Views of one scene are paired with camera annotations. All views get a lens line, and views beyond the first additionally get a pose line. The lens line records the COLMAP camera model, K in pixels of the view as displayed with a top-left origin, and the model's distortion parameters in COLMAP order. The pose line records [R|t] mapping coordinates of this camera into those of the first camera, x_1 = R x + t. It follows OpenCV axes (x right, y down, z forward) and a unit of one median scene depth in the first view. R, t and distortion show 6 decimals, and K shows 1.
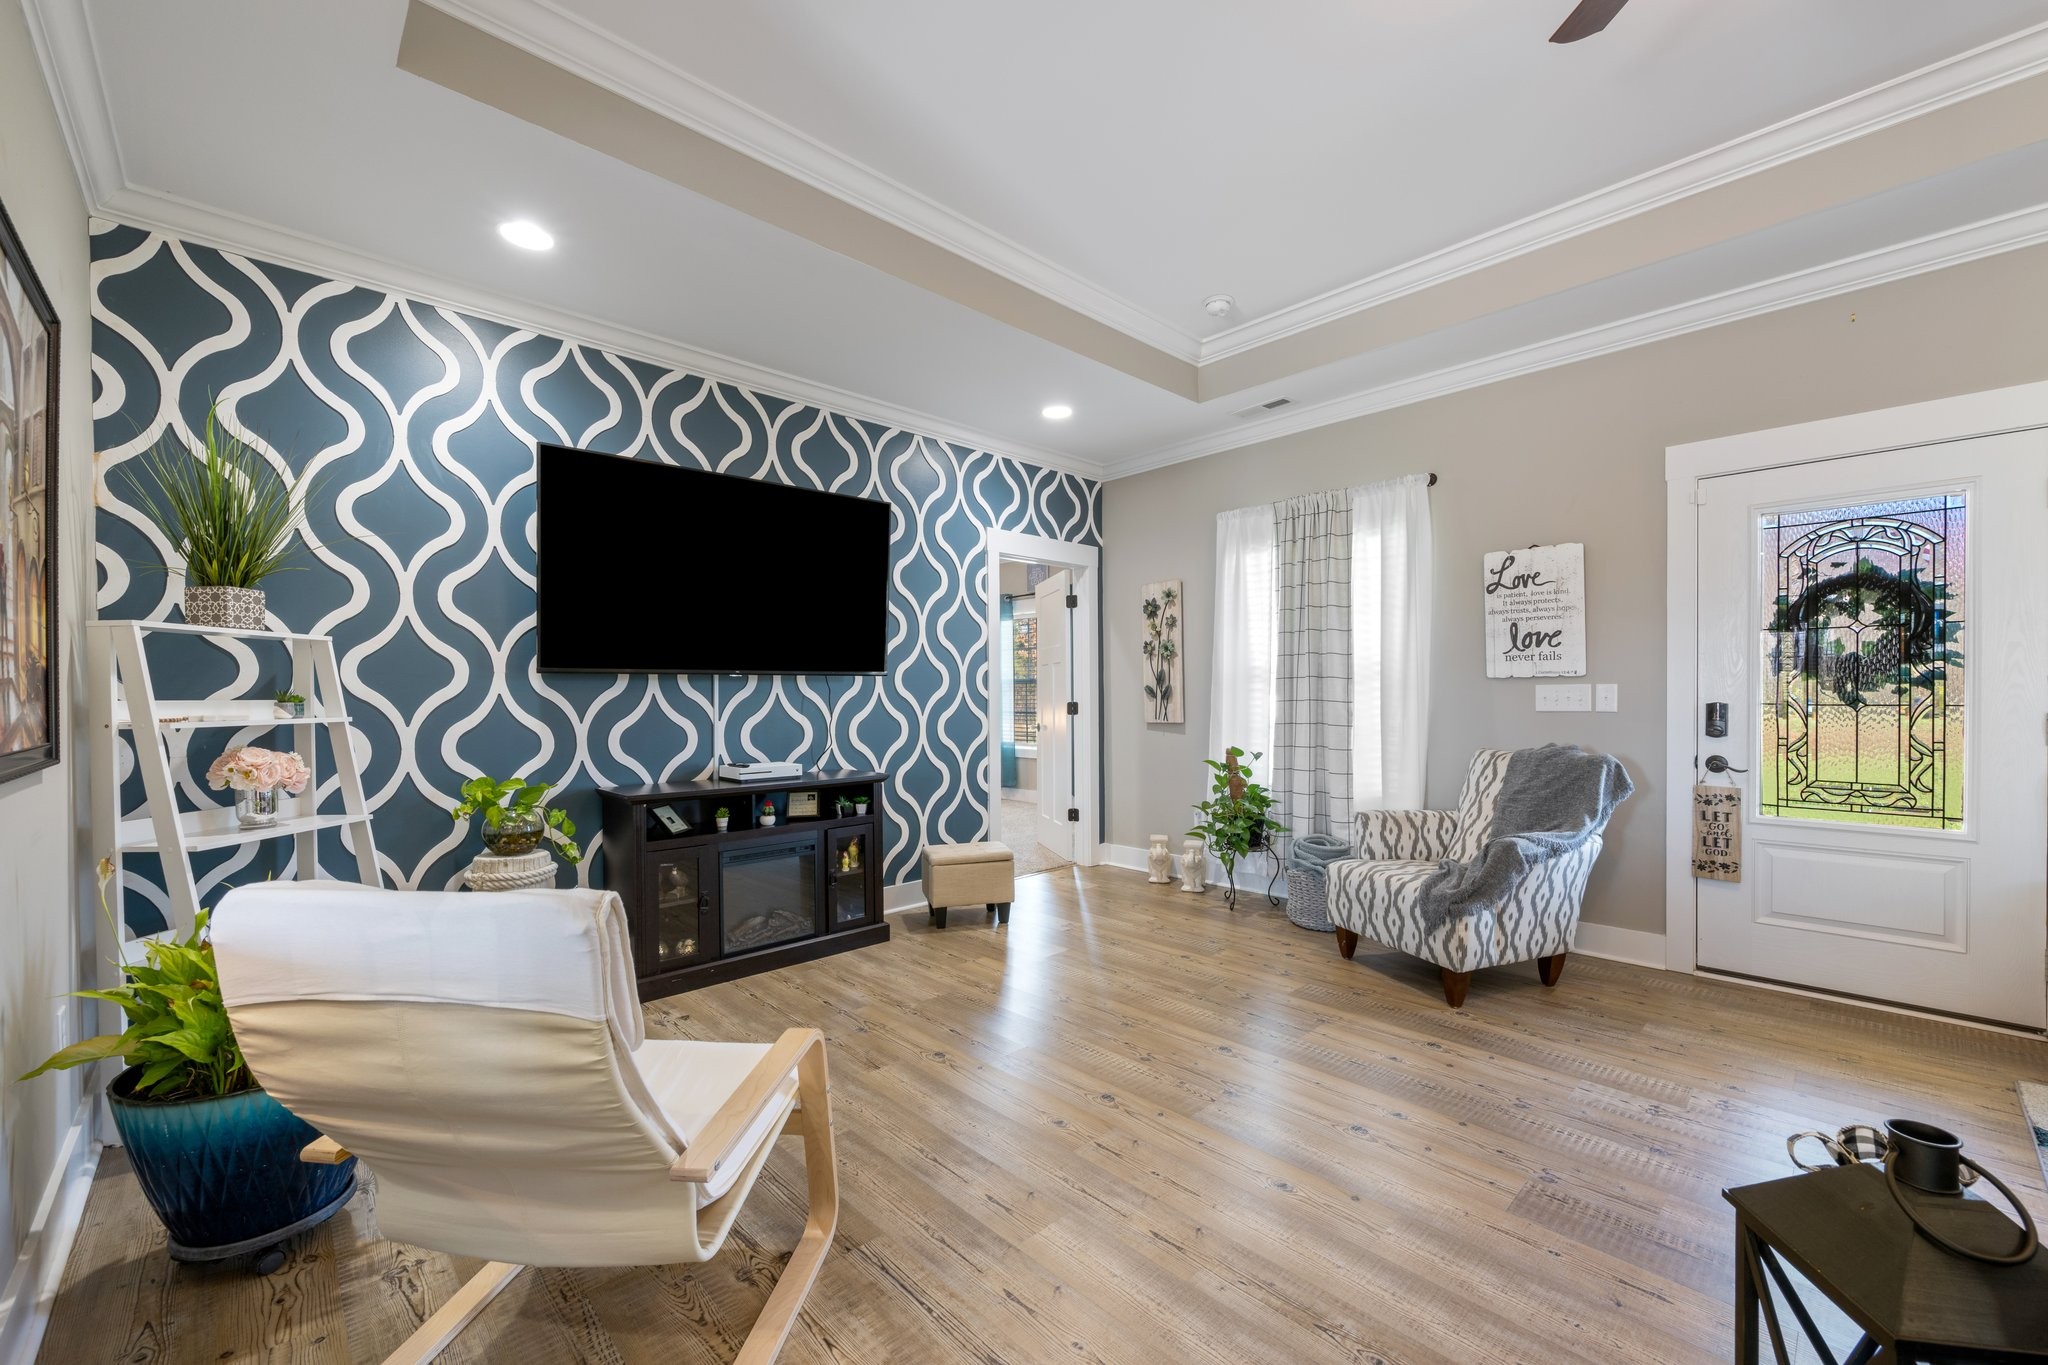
lens RADIAL K [[809.2, 0, 1017.6], [0, 809.2, 705.1], [0, 0, 1]] dist [-0.003685, 0.001496]
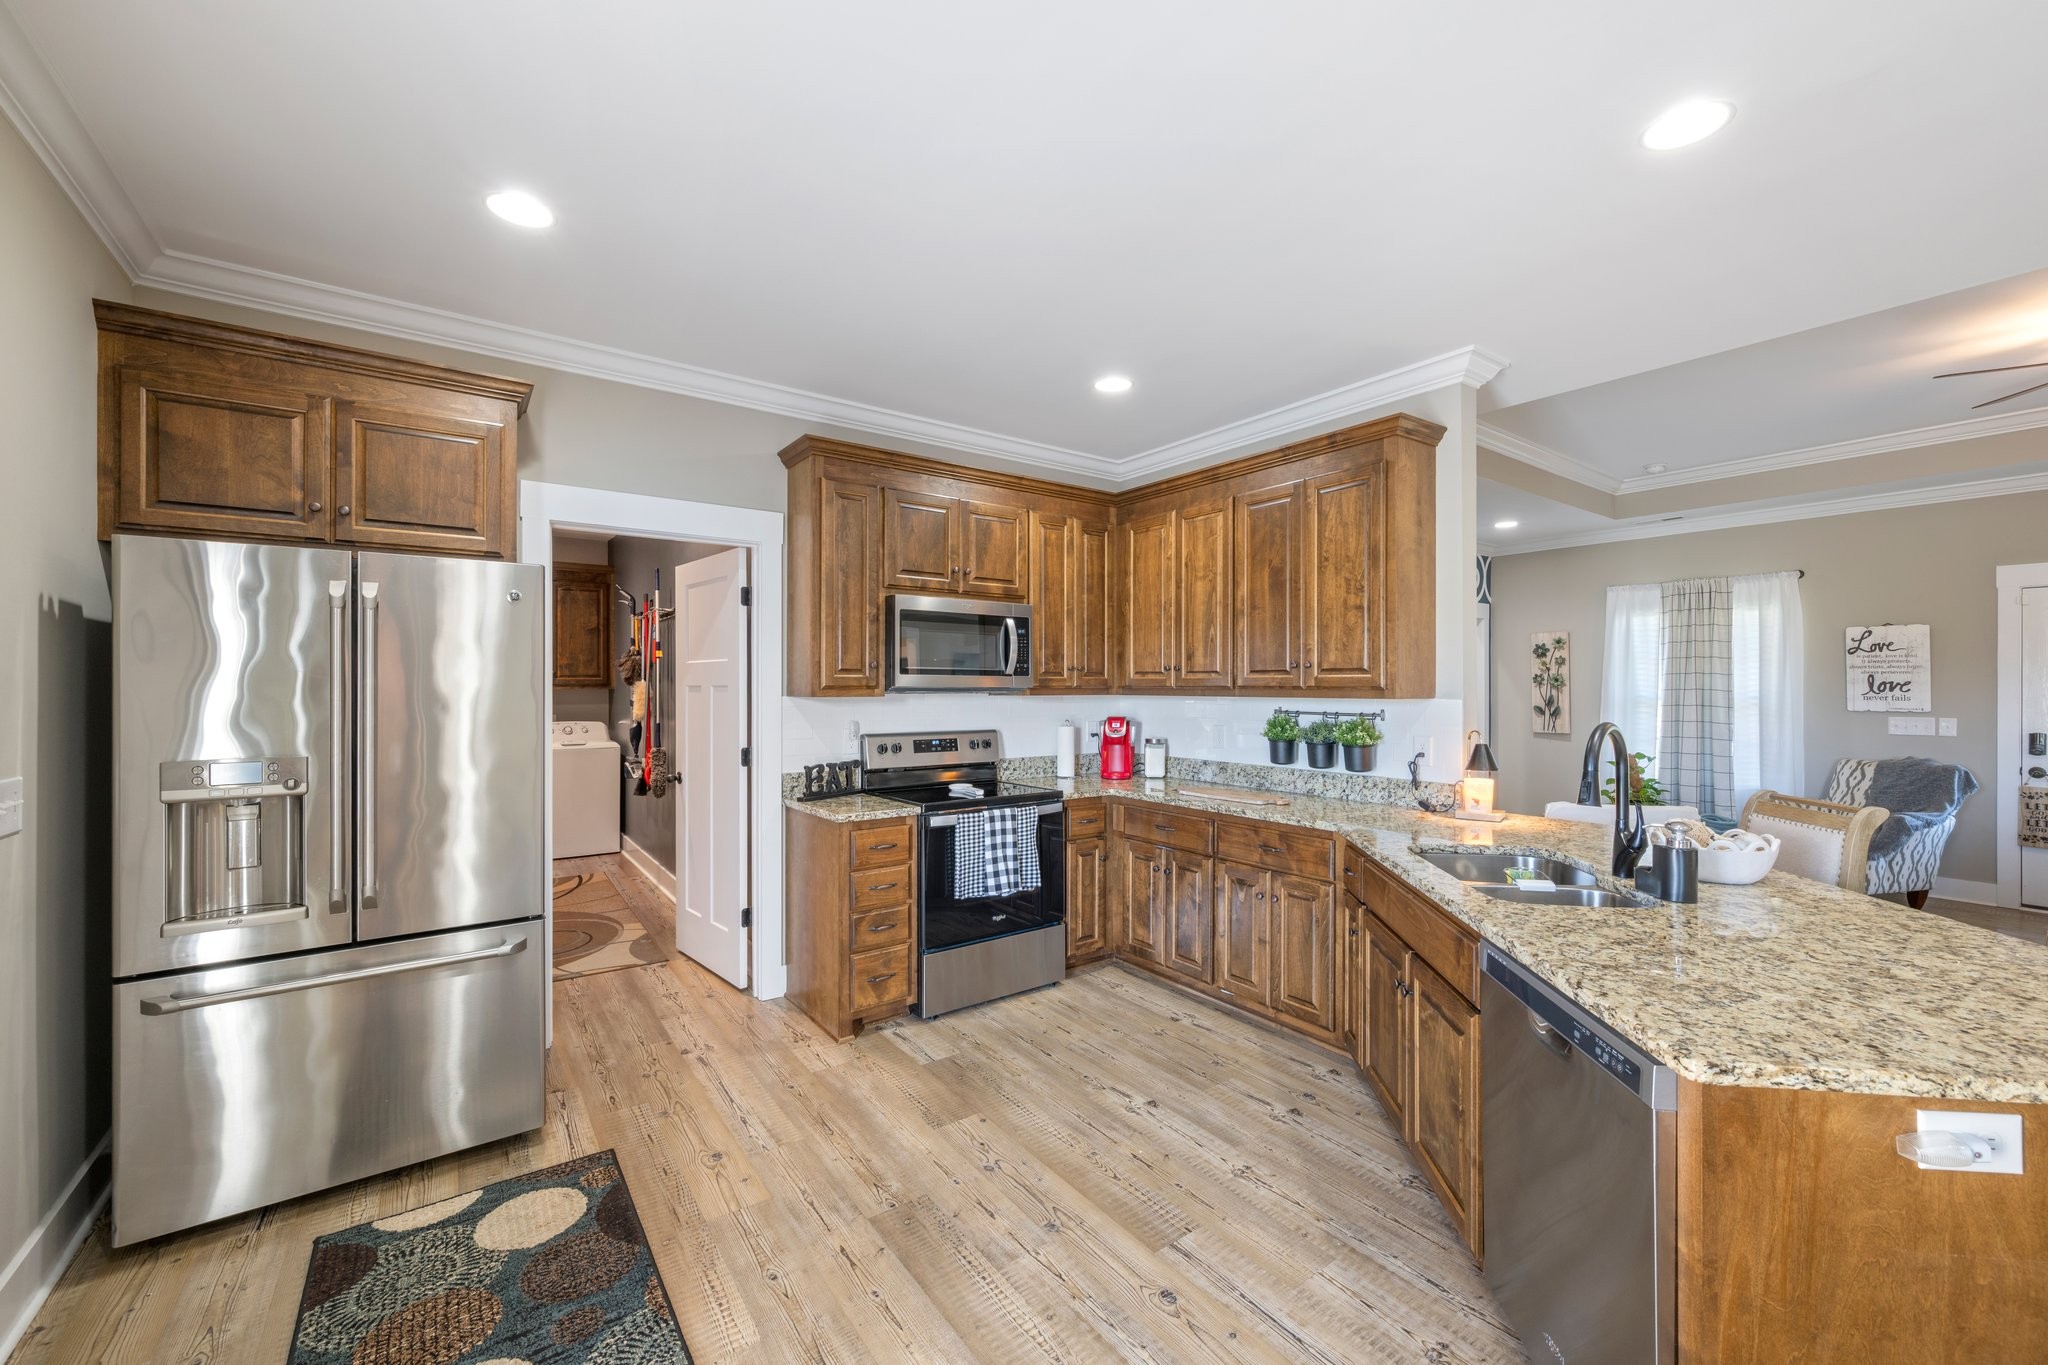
lens RADIAL K [[809.2, 0, 1023.0], [0, 809.2, 684.0], [0, 0, 1]] dist [-0.003685, 0.001496]
pose [[0.992239, 0.010475, -0.123902, -0.909776], [-0.012104, 0.999850, -0.012398, -0.056827], [0.123754, 0.013801, 0.992217, -0.811769]]
